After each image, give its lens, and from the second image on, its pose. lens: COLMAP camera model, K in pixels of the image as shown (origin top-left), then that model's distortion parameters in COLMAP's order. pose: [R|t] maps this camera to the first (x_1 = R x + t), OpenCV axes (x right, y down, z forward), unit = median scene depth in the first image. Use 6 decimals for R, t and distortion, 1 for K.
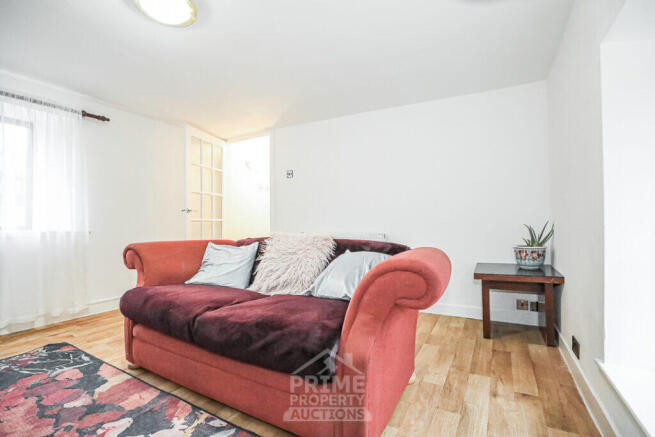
lens RADIAL K [[306.4, 0, 327.5], [0, 306.4, 218.5], [0, 0, 1]] dist [-0.051843, 0.014829]
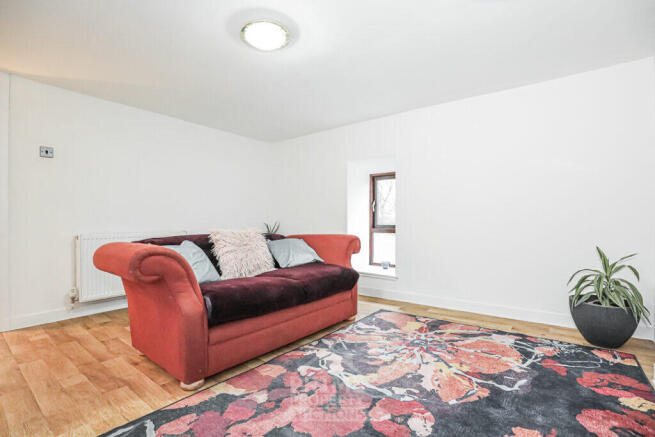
lens RADIAL K [[306.4, 0, 327.5], [0, 306.4, 218.5], [0, 0, 1]] dist [-0.051843, 0.014829]
pose [[0.165583, 0.003065, 0.986191, -1.635637], [-0.035867, 0.999352, 0.002916, -0.038519], [-0.985543, -0.035854, 0.165586, 0.511353]]
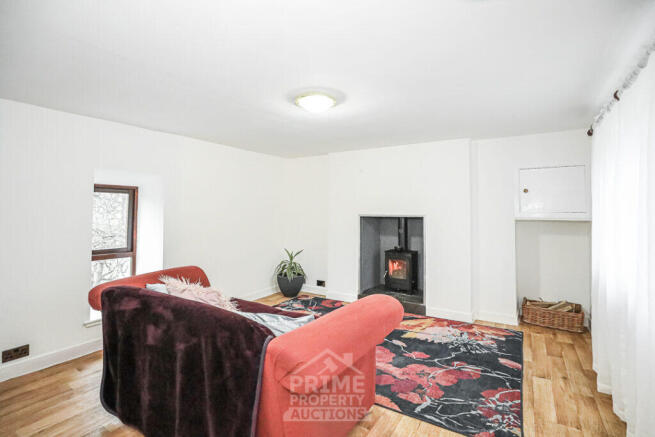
lens RADIAL K [[306.4, 0, 327.5], [0, 306.4, 218.5], [0, 0, 1]] dist [-0.051843, 0.014829]
pose [[-0.997041, 0.004214, 0.076762, -0.660390], [0.001567, 0.999403, -0.034514, -0.124774], [-0.076861, -0.034292, -0.996452, 2.265813]]
